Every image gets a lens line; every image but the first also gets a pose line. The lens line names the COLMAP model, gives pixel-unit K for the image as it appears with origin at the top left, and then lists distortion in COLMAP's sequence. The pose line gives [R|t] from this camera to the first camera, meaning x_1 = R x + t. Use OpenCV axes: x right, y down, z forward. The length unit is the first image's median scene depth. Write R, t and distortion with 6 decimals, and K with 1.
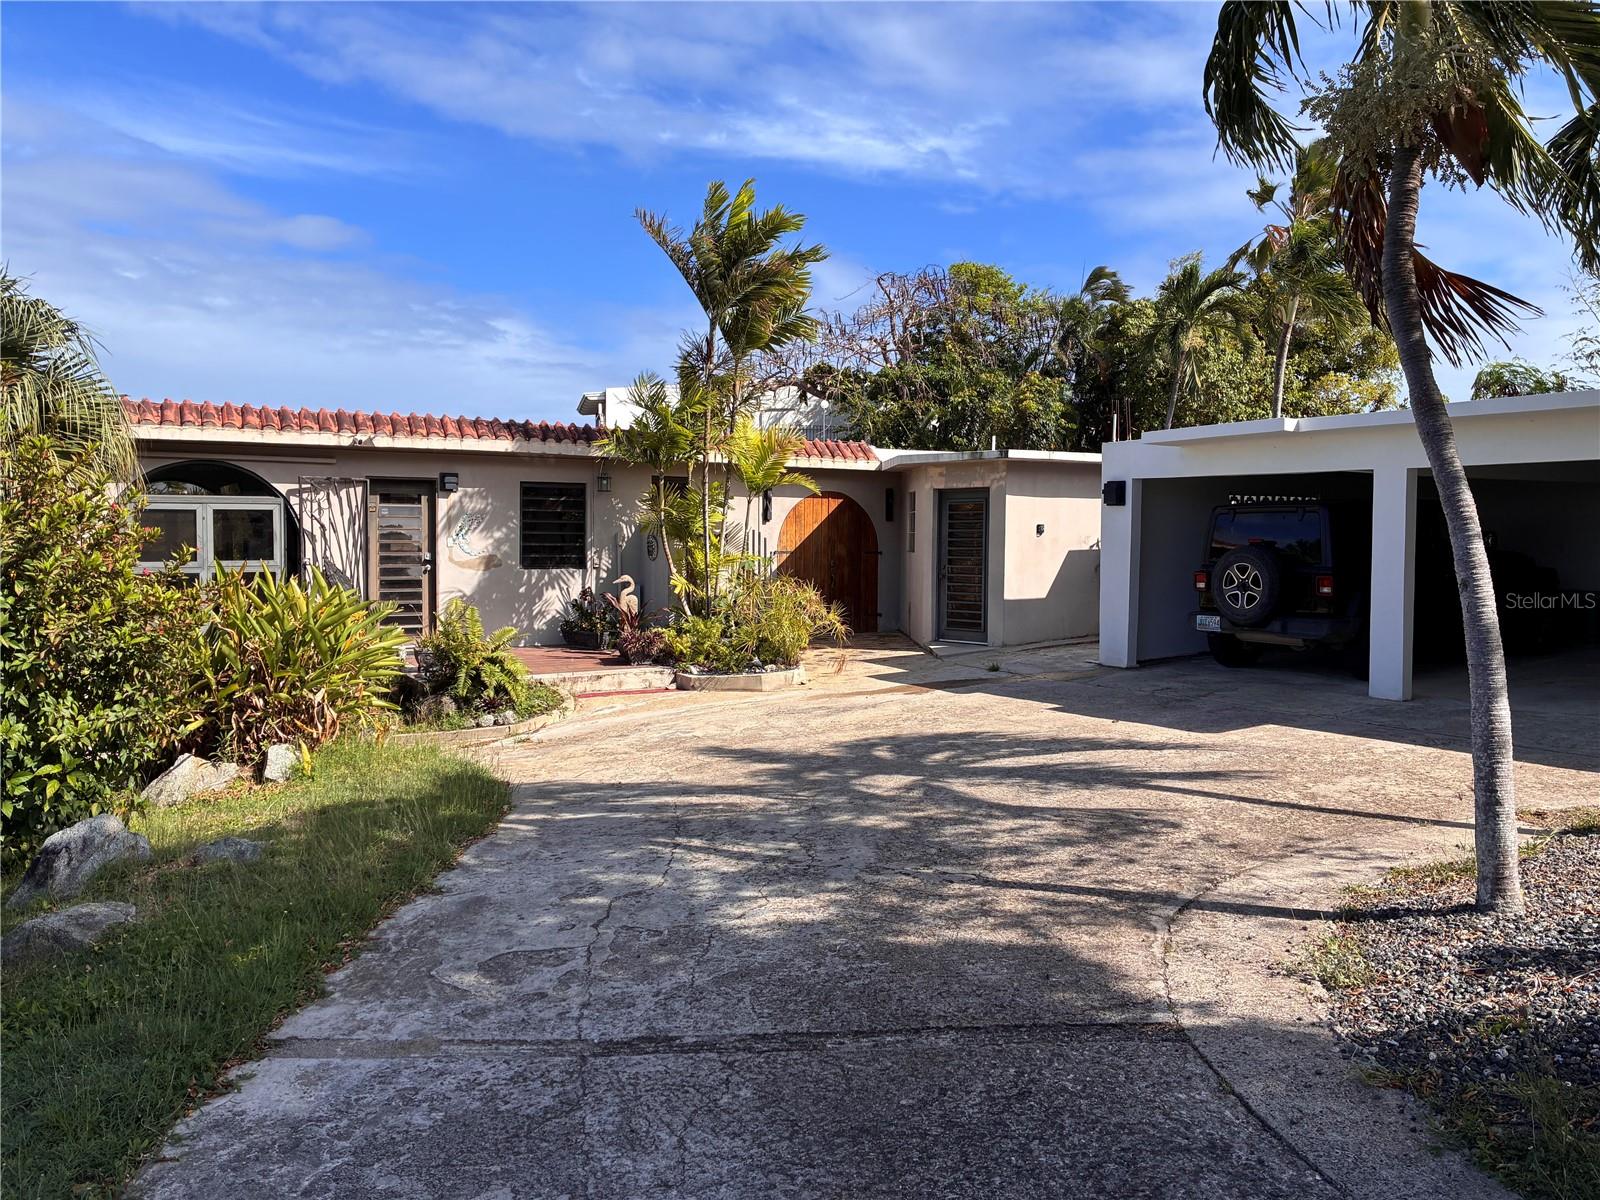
lens RADIAL K [[1235.0, 0, 799.1], [0, 1235.0, 596.0], [0, 0, 1]] dist [0.034039, -0.042582]
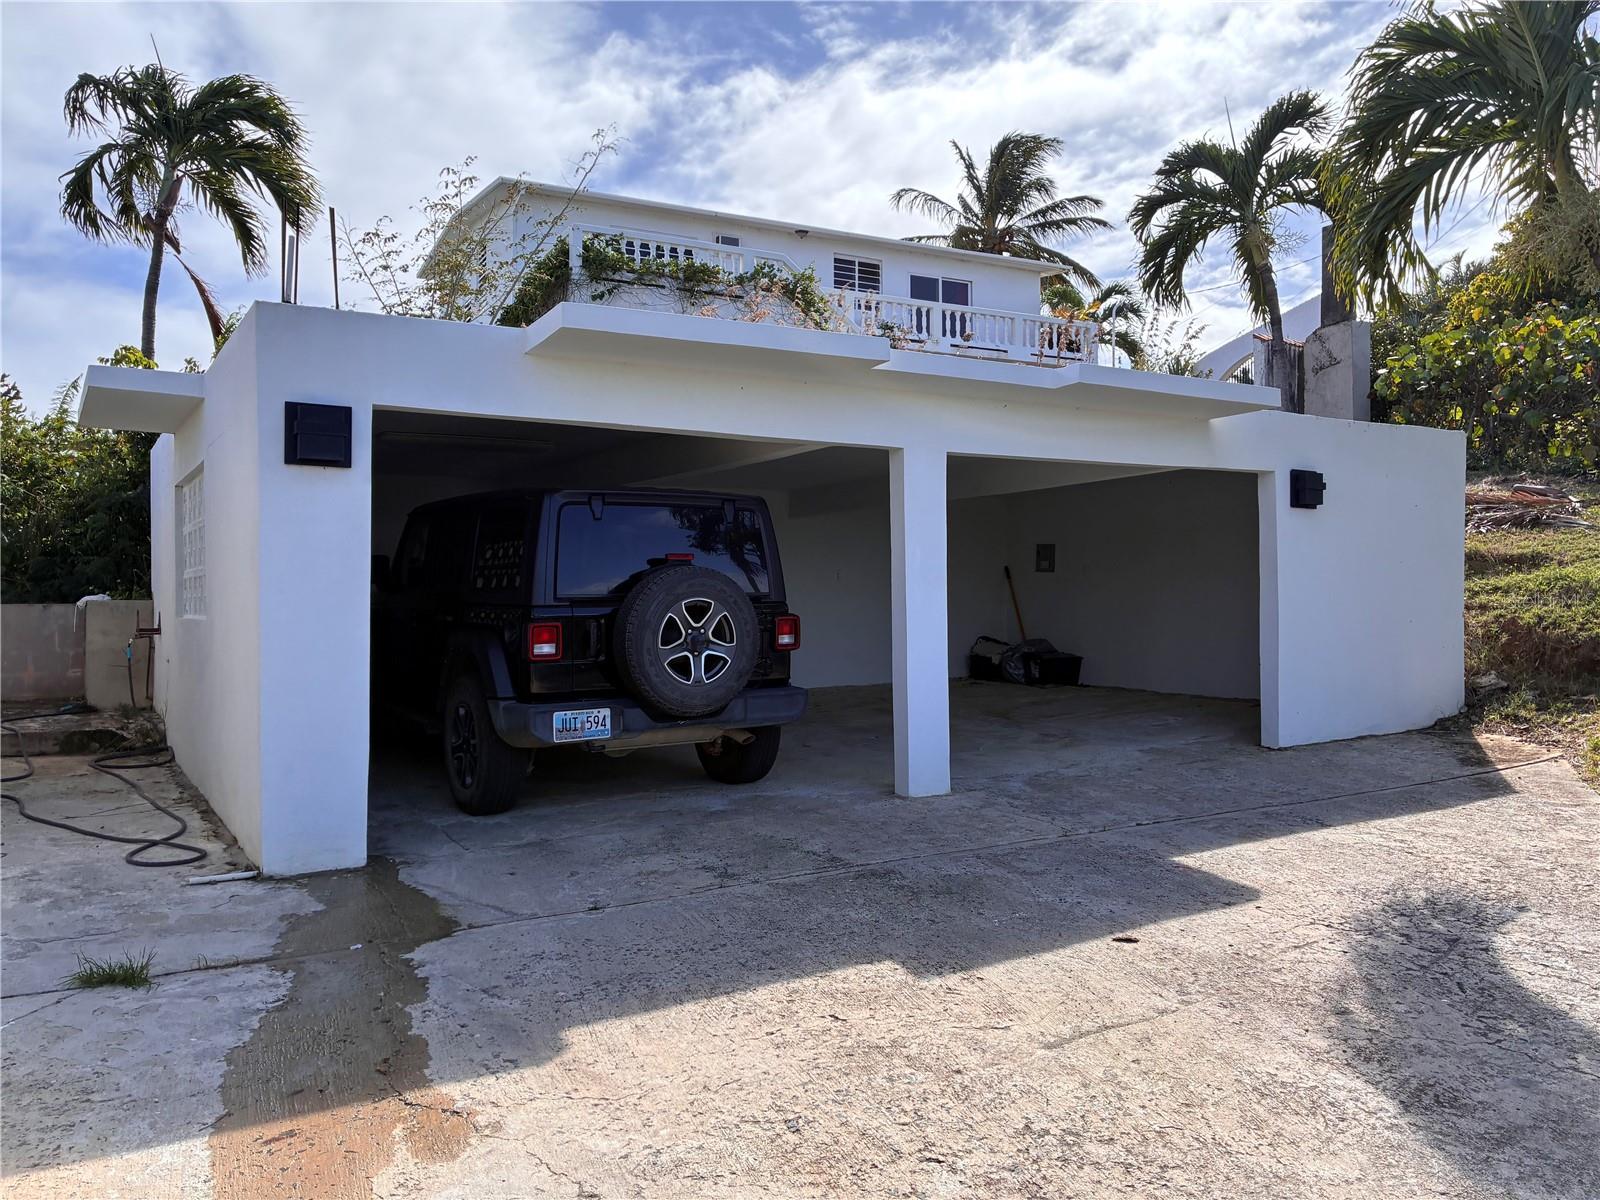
lens RADIAL K [[1235.0, 0, 797.8], [0, 1235.0, 584.6], [0, 0, 1]] dist [0.034039, -0.042582]
pose [[-0.015829, 0.010686, 0.999818, -0.152103], [0.059832, 0.998161, -0.009721, -0.022288], [-0.998083, 0.059668, -0.016439, 0.882159]]
